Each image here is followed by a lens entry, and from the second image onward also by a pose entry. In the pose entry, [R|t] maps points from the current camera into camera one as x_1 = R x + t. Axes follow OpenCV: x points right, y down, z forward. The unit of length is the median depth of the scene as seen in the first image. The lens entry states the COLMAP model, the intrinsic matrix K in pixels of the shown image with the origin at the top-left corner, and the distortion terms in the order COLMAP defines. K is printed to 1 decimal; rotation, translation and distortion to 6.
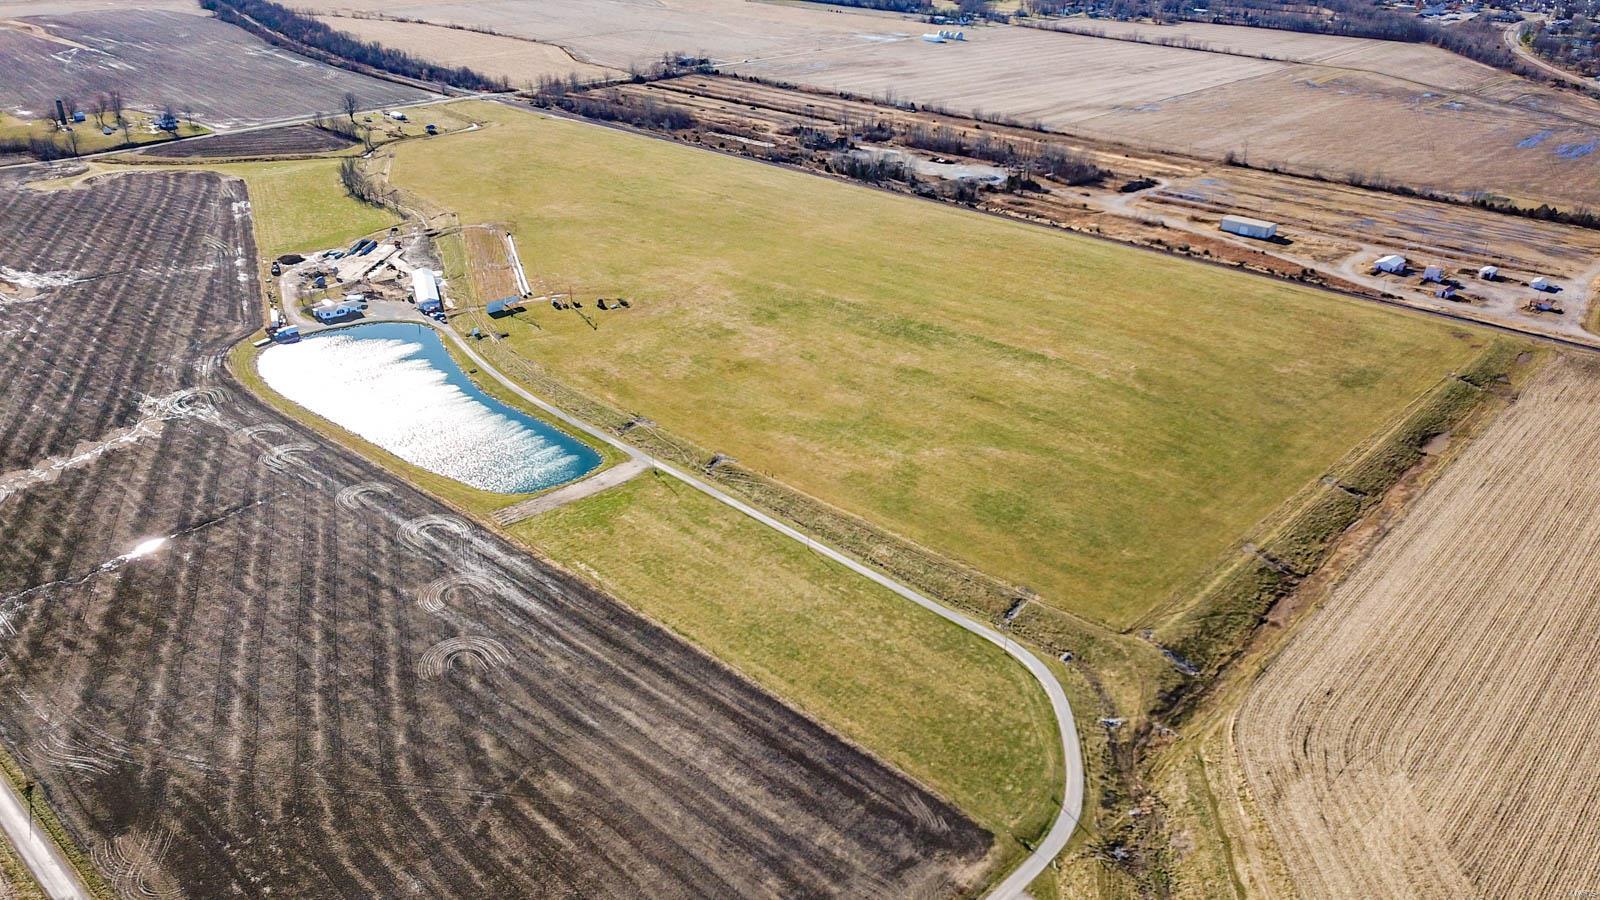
lens RADIAL K [[1205.6, 0, 800.0], [0, 1205.6, 450.0], [0, 0, 1]] dist [0.009959, -0.008816]
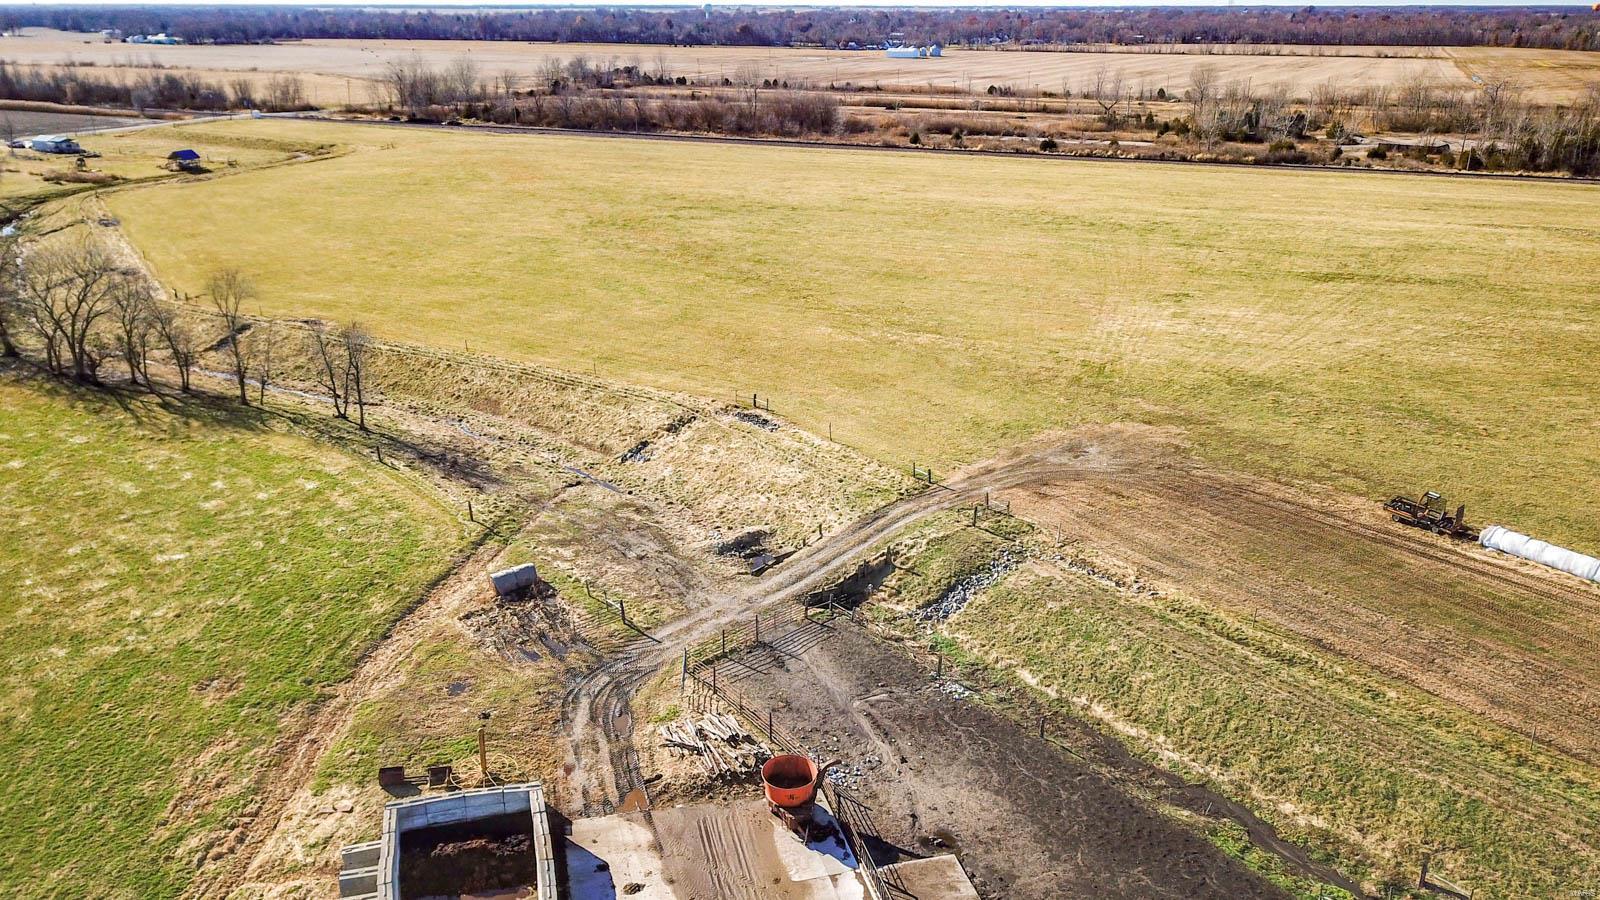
lens RADIAL K [[1243.4, 0, 806.3], [0, 1243.4, 454.9], [0, 0, 1]] dist [0.015907, -0.005789]
pose [[0.949520, -0.116803, 0.291152, -0.413536], [0.145819, 0.986074, -0.079964, -0.218573], [-0.277758, 0.118383, 0.953329, 1.039309]]
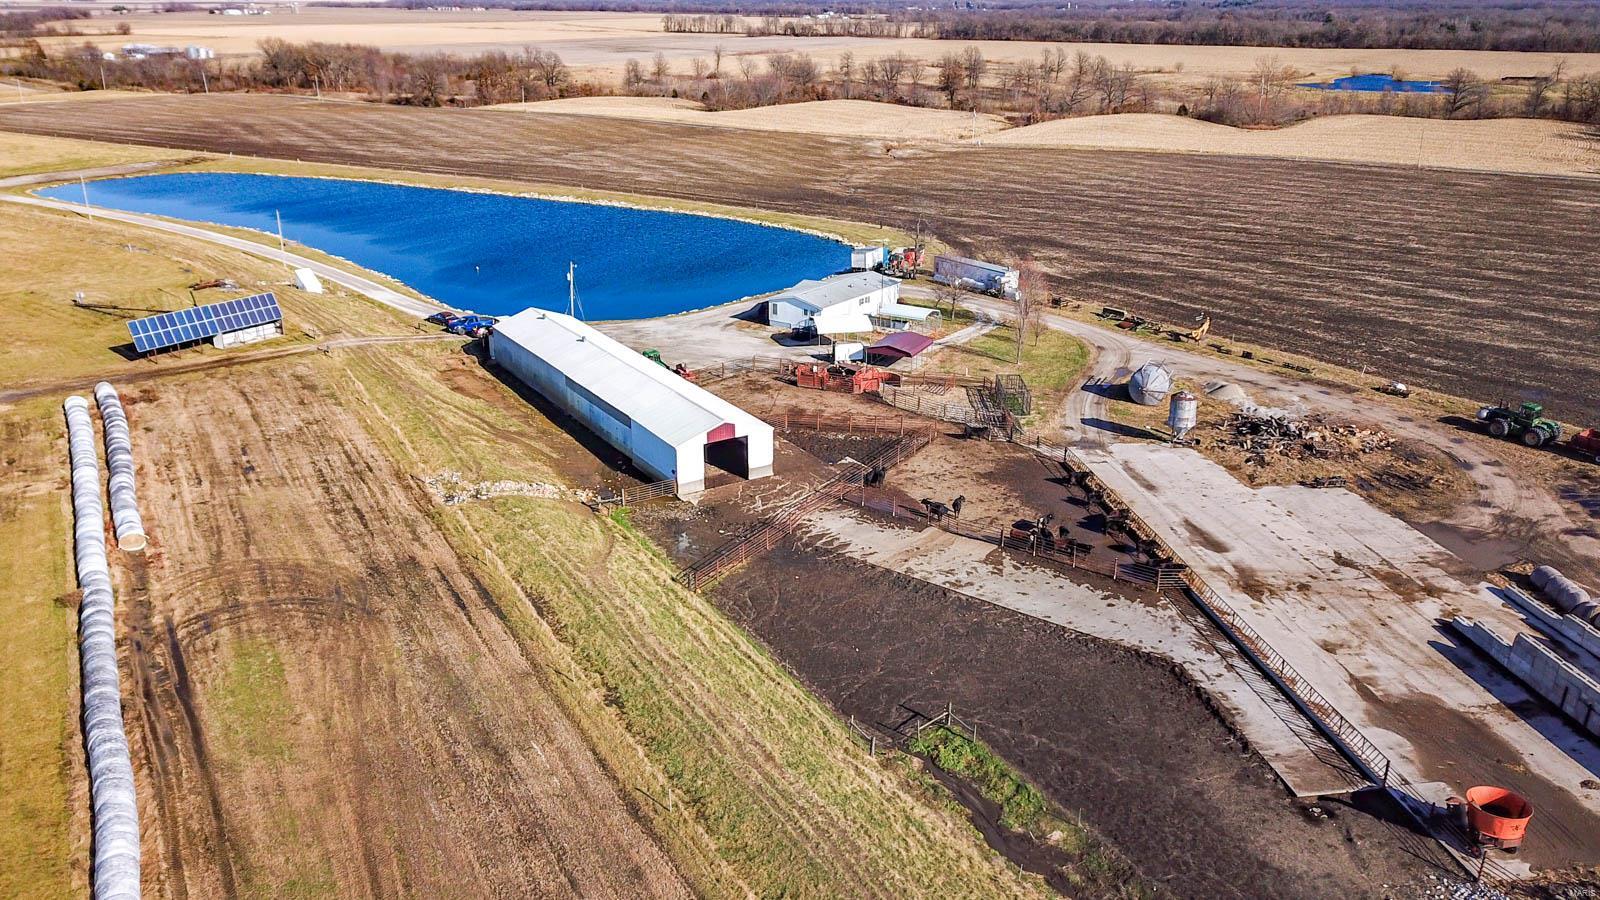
lens RADIAL K [[1233.4, 0, 800.0], [0, 1233.4, 450.0], [0, 0, 1]] dist [0.021369, -0.004517]
pose [[-0.977145, 0.056182, -0.205016, -0.305280], [-0.108904, 0.695957, 0.709777, -0.290545], [0.182559, 0.715882, -0.673932, 1.192464]]
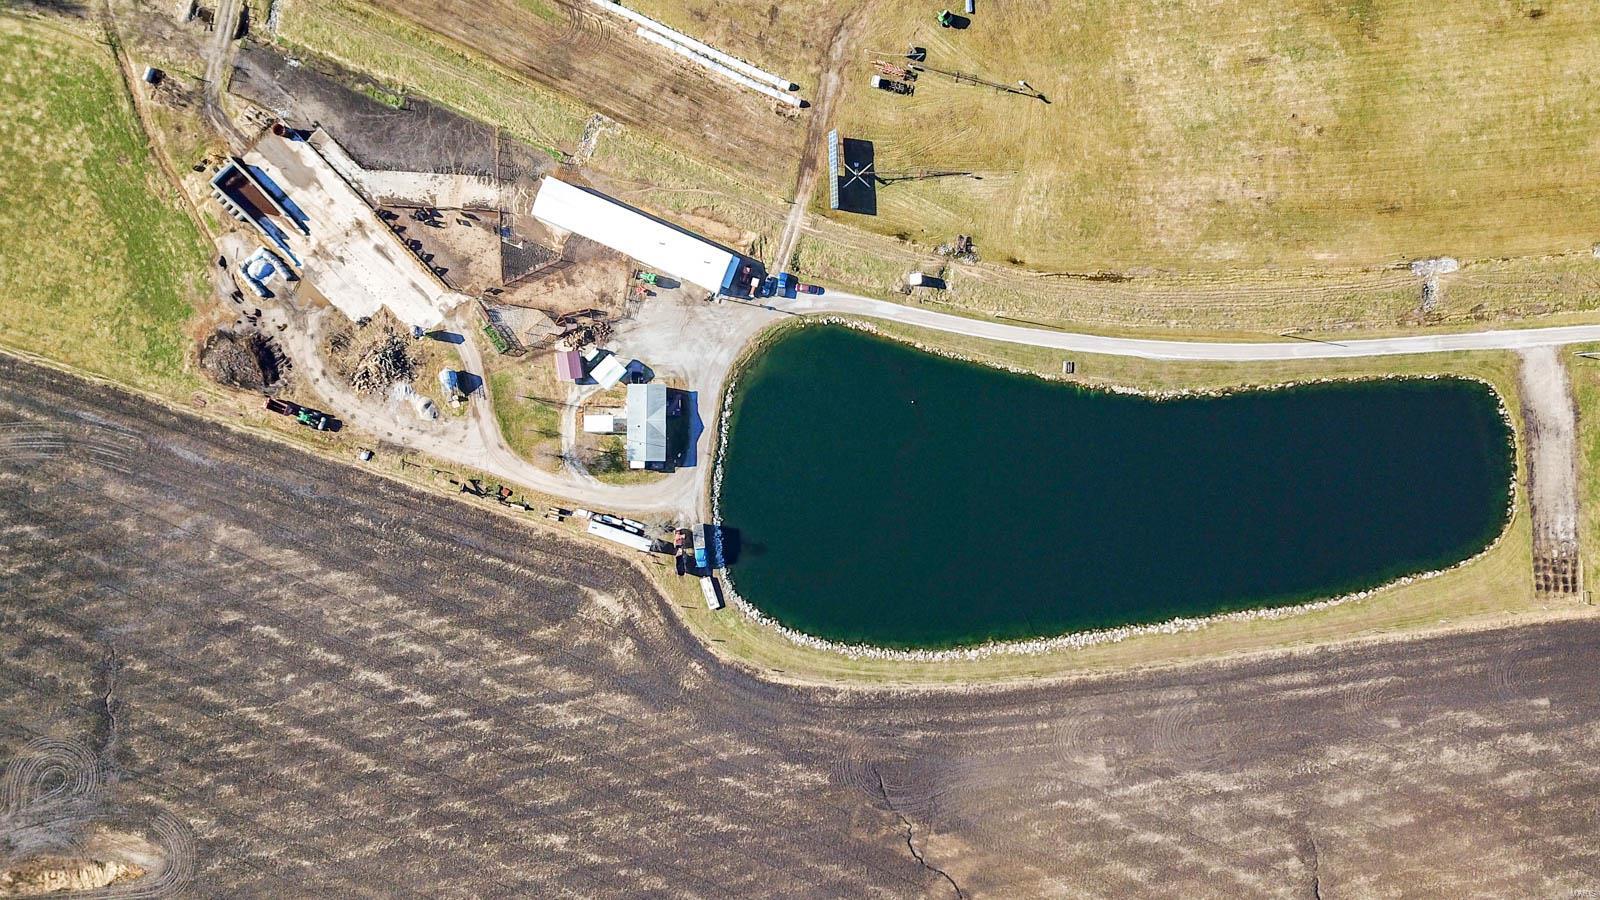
lens RADIAL K [[1205.6, 0, 800.0], [0, 1205.6, 450.0], [0, 0, 1]] dist [0.009959, -0.008816]
pose [[0.668509, -0.743699, 0.002556, -0.340358], [0.328941, 0.298764, 0.895845, -0.537696], [-0.667003, -0.598040, 0.444359, 0.705601]]
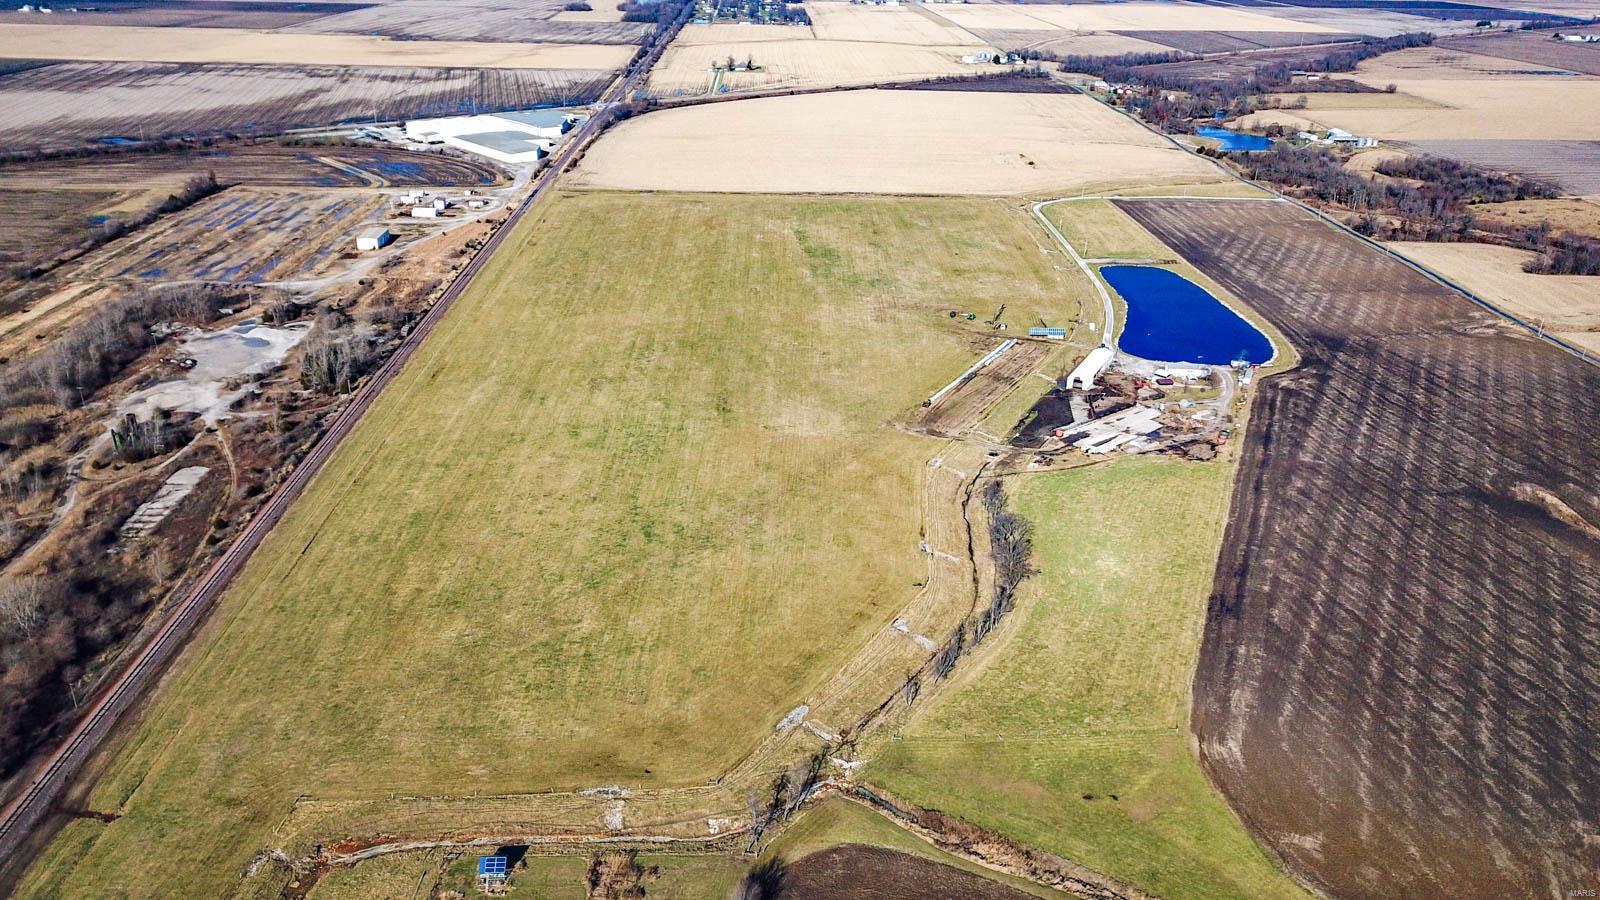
lens RADIAL K [[1274.3, 0, 806.8], [0, 1274.3, 447.3], [0, 0, 1]] dist [0.019122, 0.002626]
pose [[-0.700492, -0.299467, 0.647789, -0.855670], [0.286584, 0.713259, 0.639634, -0.830550], [-0.653591, 0.633704, -0.413810, 1.658563]]
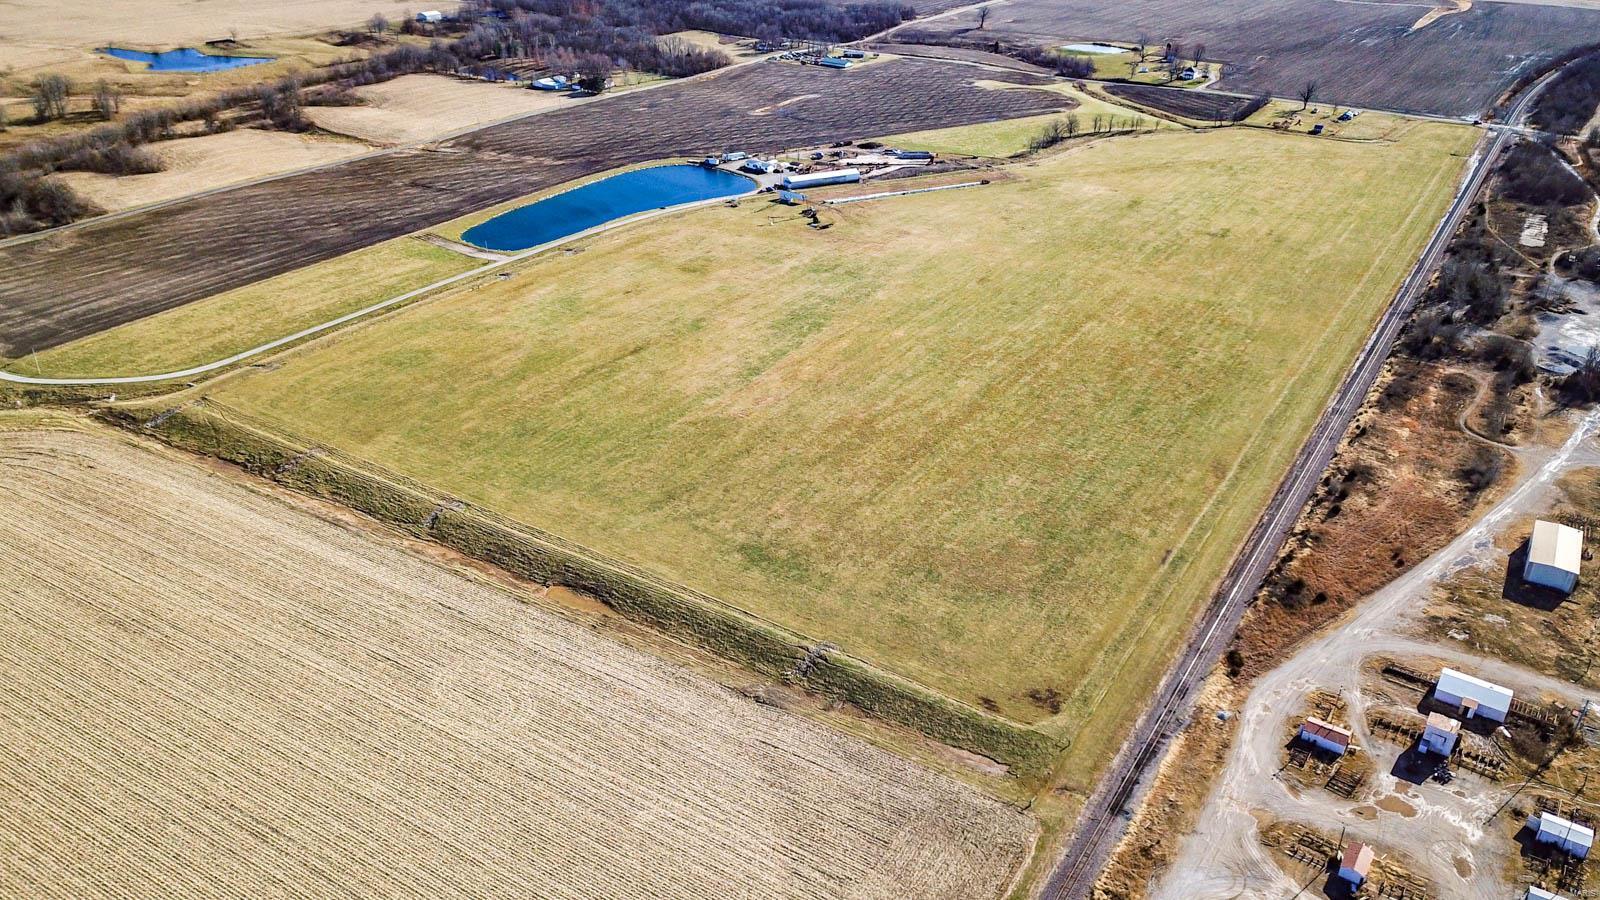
lens RADIAL K [[1243.4, 0, 806.3], [0, 1243.4, 454.9], [0, 0, 1]] dist [0.015907, -0.005789]
pose [[0.184283, 0.440696, -0.878537, 0.938427], [-0.453129, 0.831281, 0.321942, -0.306753], [0.872189, 0.338762, 0.352883, 0.656878]]
